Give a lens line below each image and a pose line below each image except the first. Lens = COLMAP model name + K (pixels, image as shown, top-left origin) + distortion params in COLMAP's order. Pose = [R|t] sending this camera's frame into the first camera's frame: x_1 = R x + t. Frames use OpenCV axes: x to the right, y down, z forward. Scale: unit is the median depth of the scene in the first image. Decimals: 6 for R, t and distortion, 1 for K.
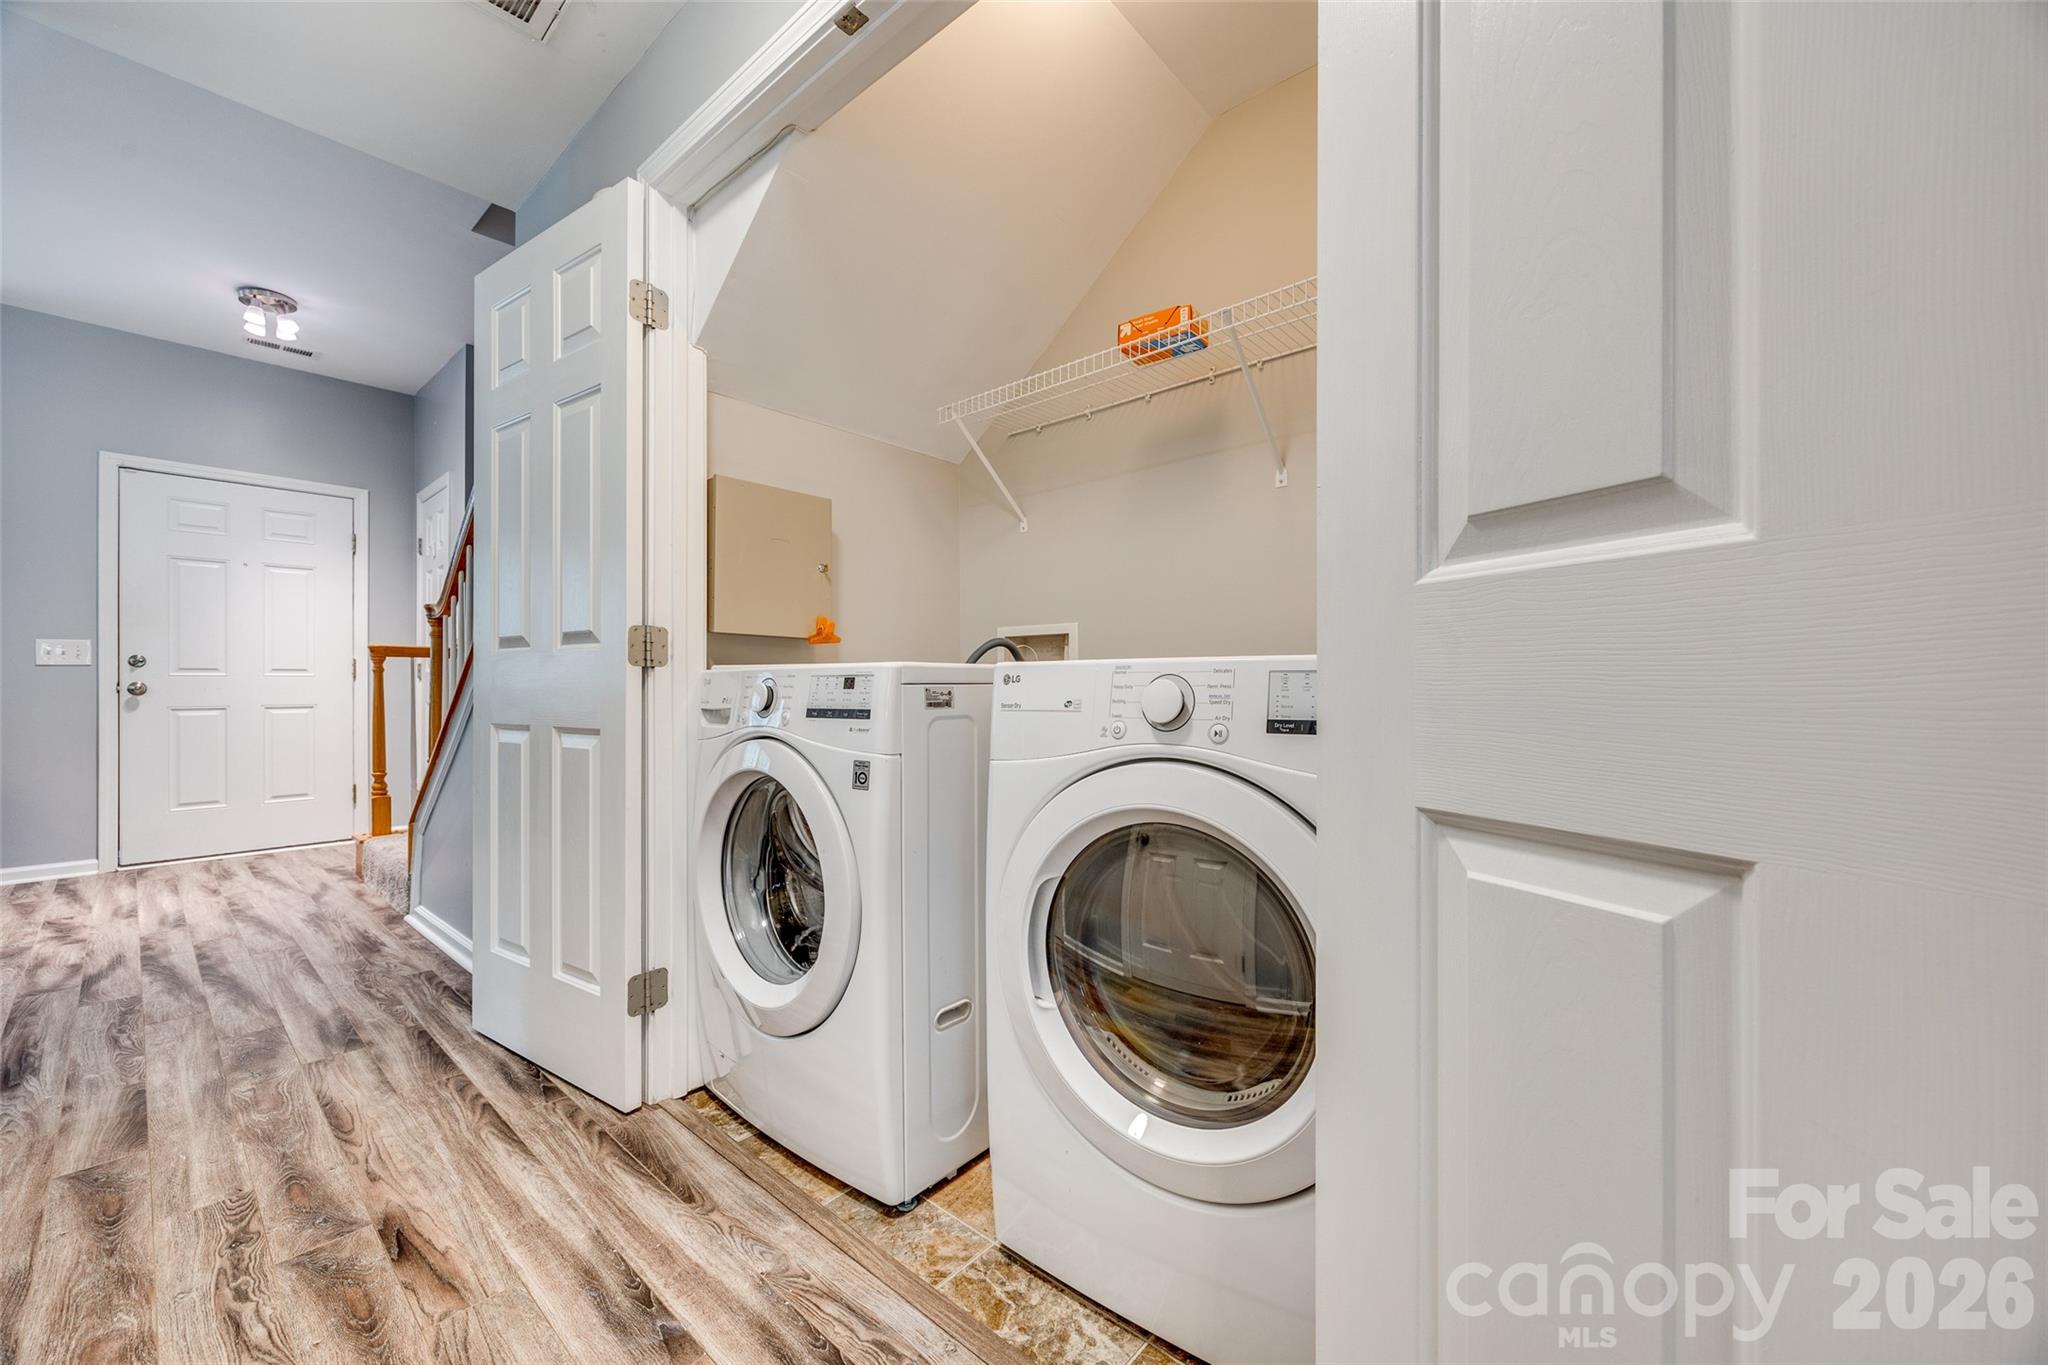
lens RADIAL K [[794.0, 0, 1035.1], [0, 794.0, 678.0], [0, 0, 1]] dist [-0.000255, 0.000089]
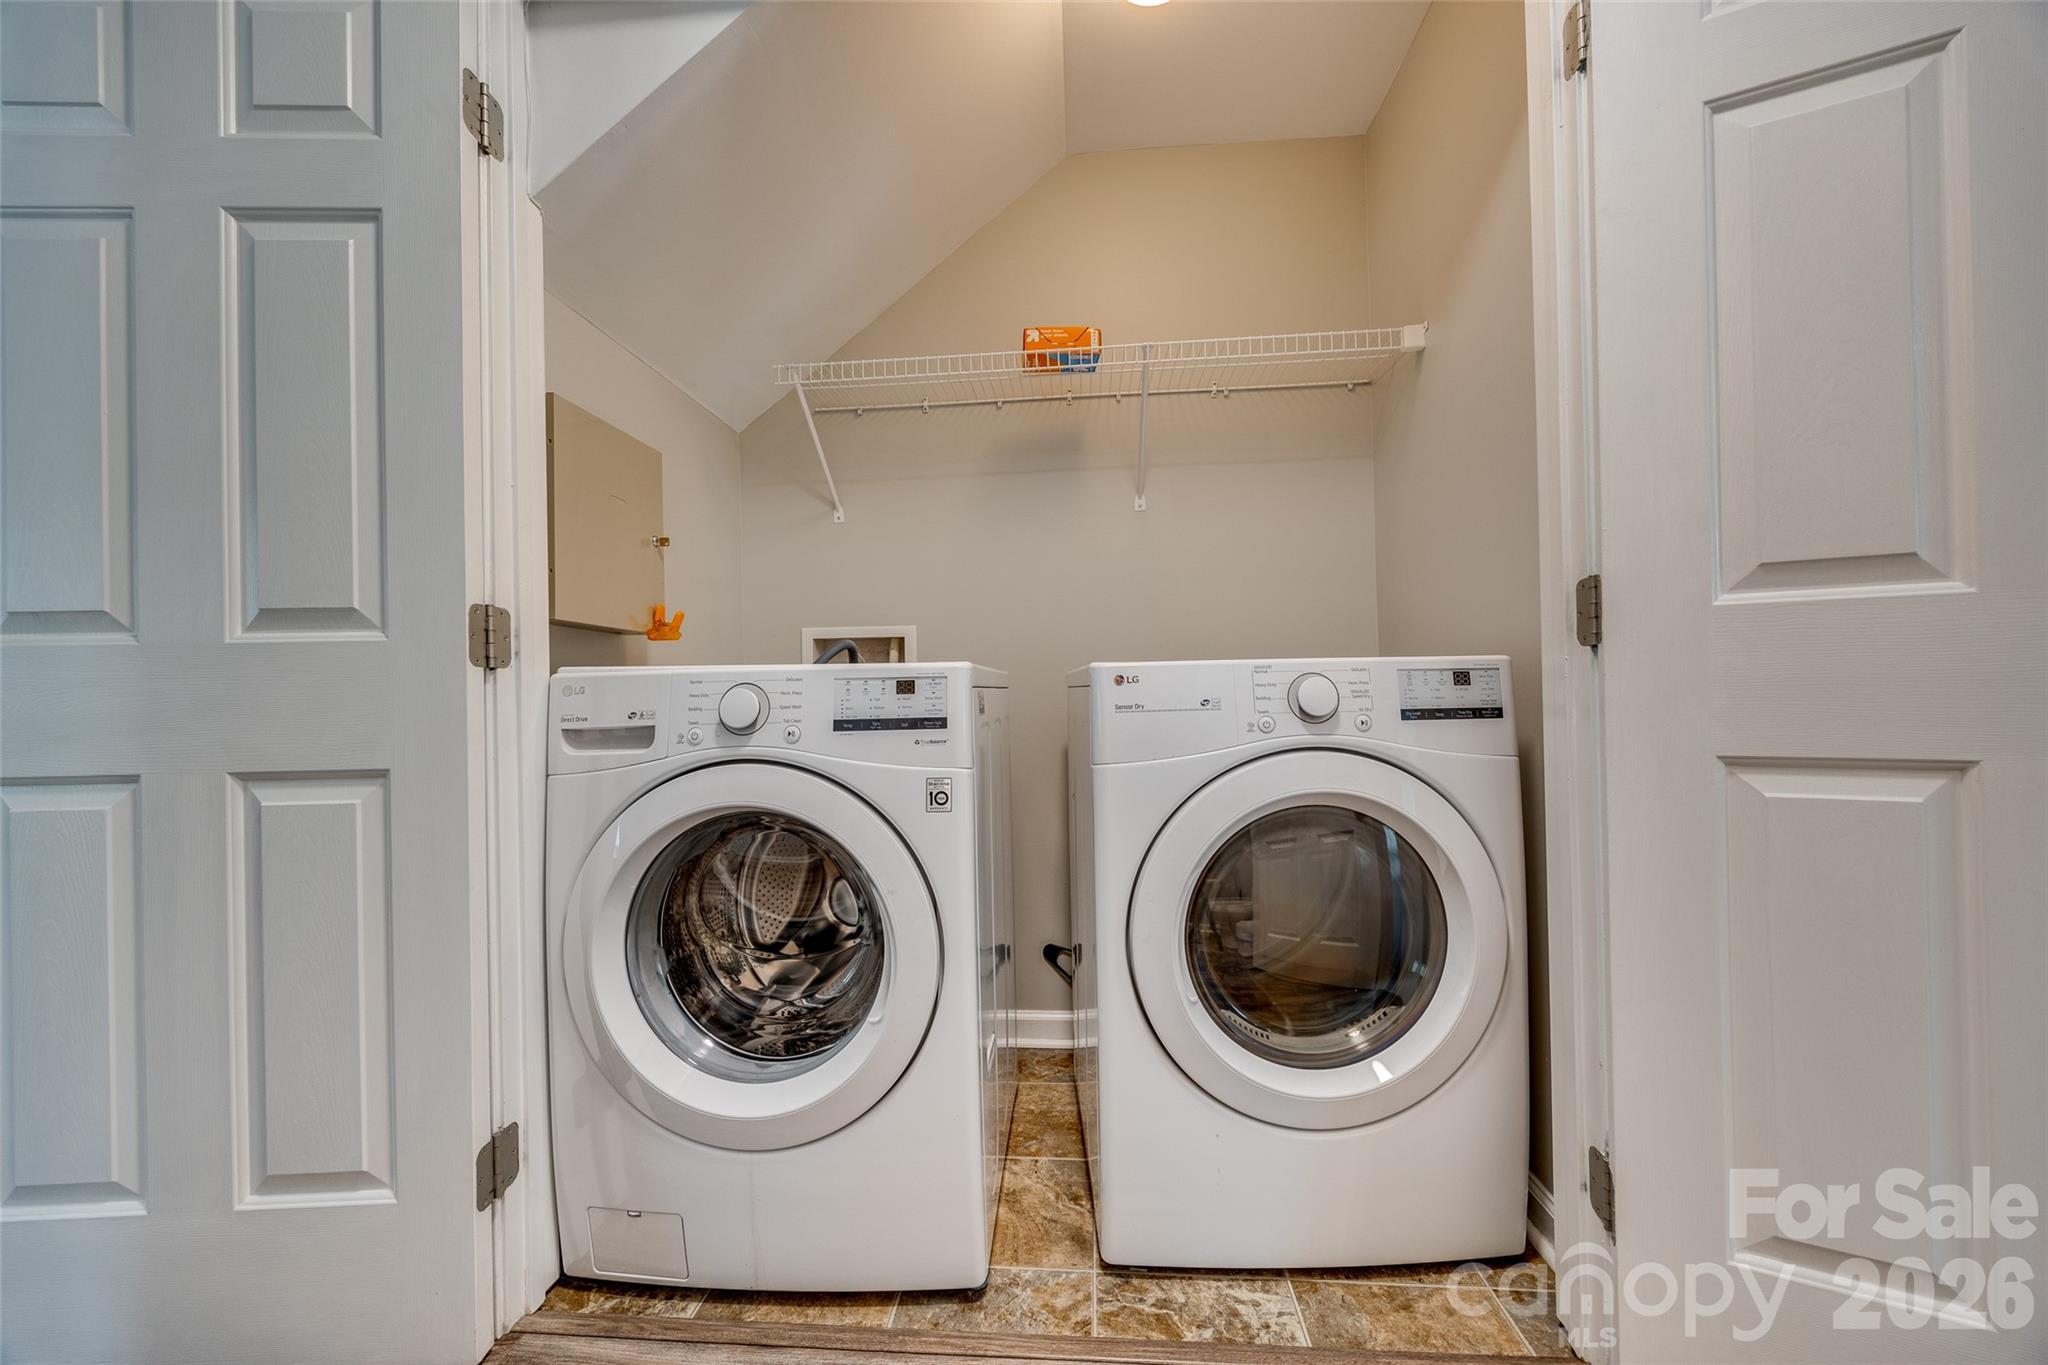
lens RADIAL K [[794.0, 0, 1031.6], [0, 794.0, 686.0], [0, 0, 1]] dist [-0.000255, 0.000089]
pose [[0.802213, -0.007851, 0.596986, -0.639574], [0.011742, 0.999928, -0.002628, 0.009382], [-0.596923, 0.009118, 0.802247, 0.258192]]
